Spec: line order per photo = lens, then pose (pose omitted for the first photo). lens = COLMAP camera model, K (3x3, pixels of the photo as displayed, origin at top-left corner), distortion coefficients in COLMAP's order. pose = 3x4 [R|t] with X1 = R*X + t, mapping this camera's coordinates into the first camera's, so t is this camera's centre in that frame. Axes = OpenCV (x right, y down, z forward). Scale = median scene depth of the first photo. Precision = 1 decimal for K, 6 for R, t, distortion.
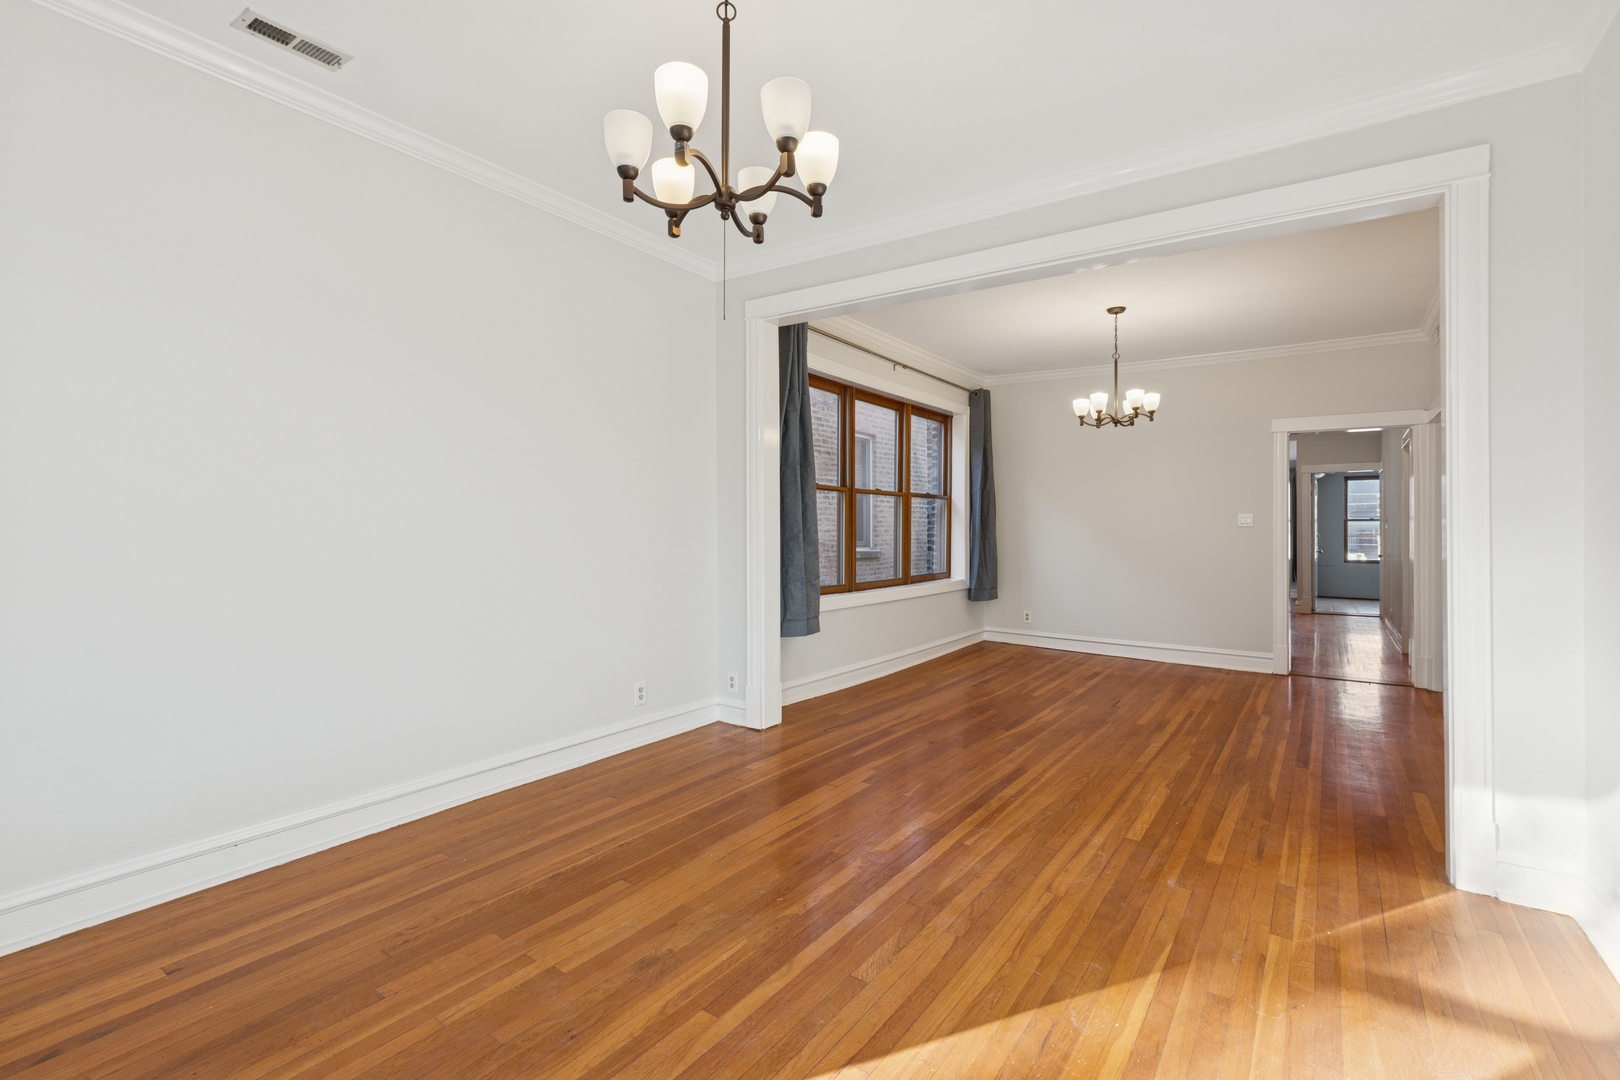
lens RADIAL K [[719.0, 0, 811.5], [0, 719.0, 526.7], [0, 0, 1]] dist [0.003287, -0.001963]
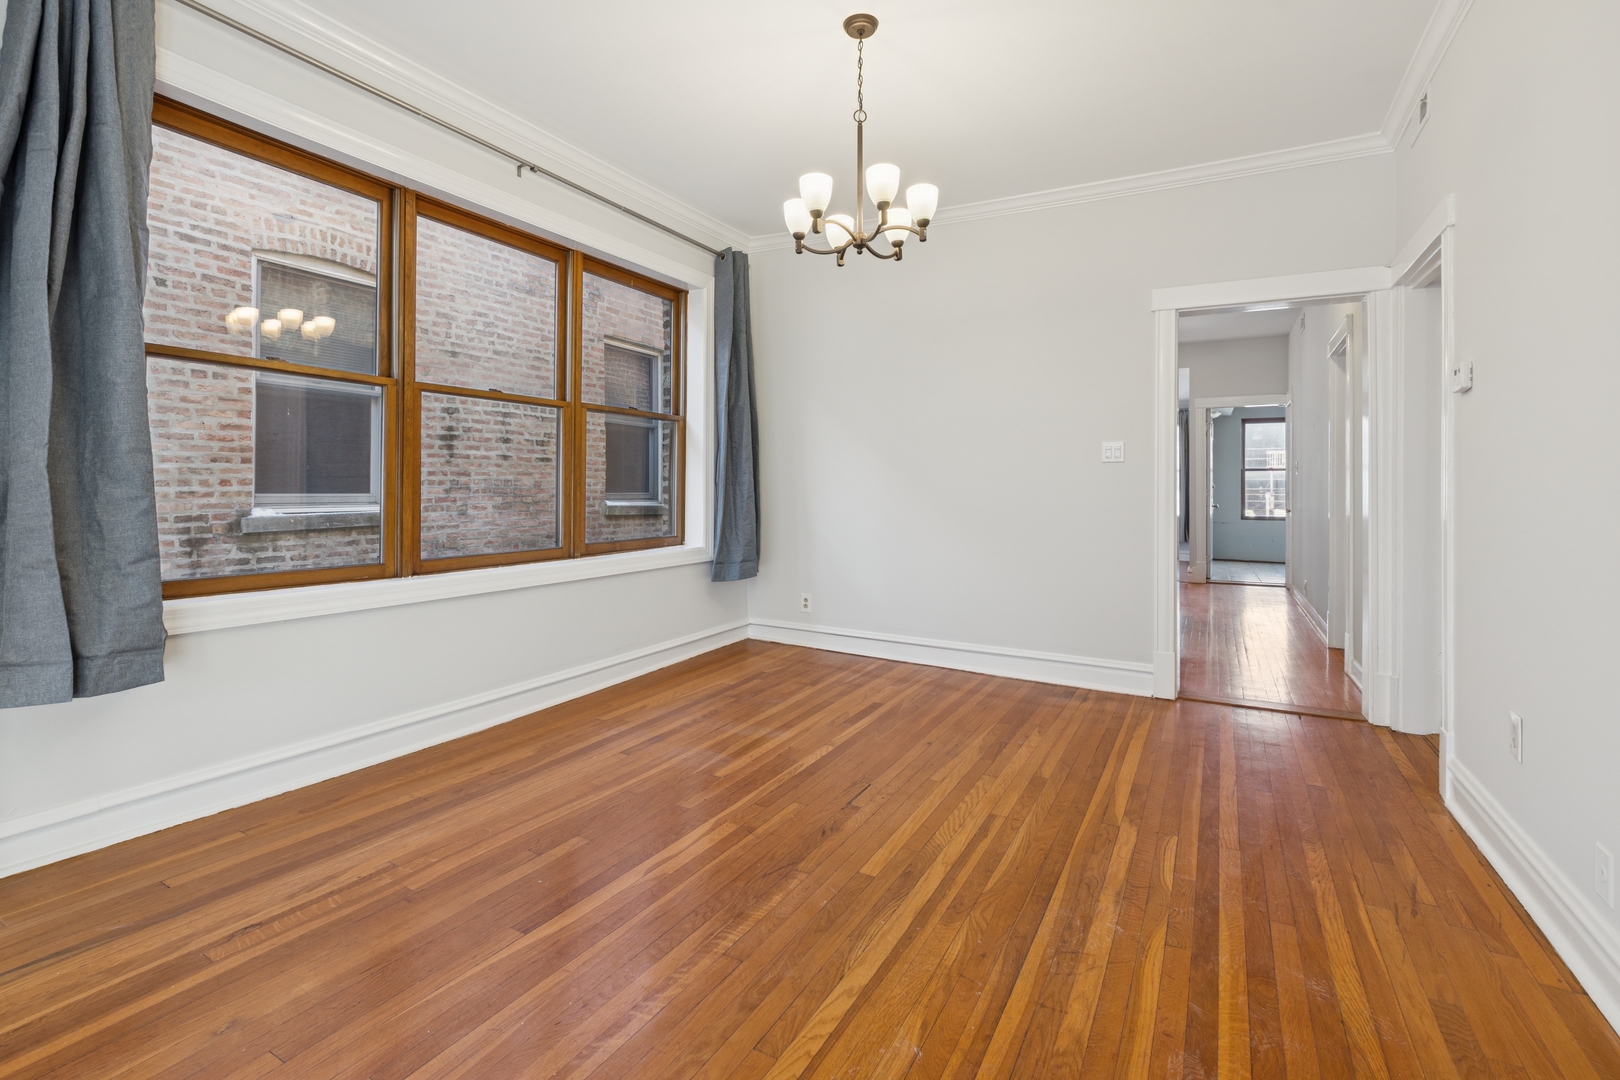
lens RADIAL K [[719.0, 0, 816.7], [0, 719.0, 488.3], [0, 0, 1]] dist [0.003287, -0.001963]
pose [[0.993388, 0.001798, 0.114787, 0.281091], [-0.002301, 0.999988, 0.004256, 0.021343], [-0.114778, -0.004492, 0.993381, 0.416601]]
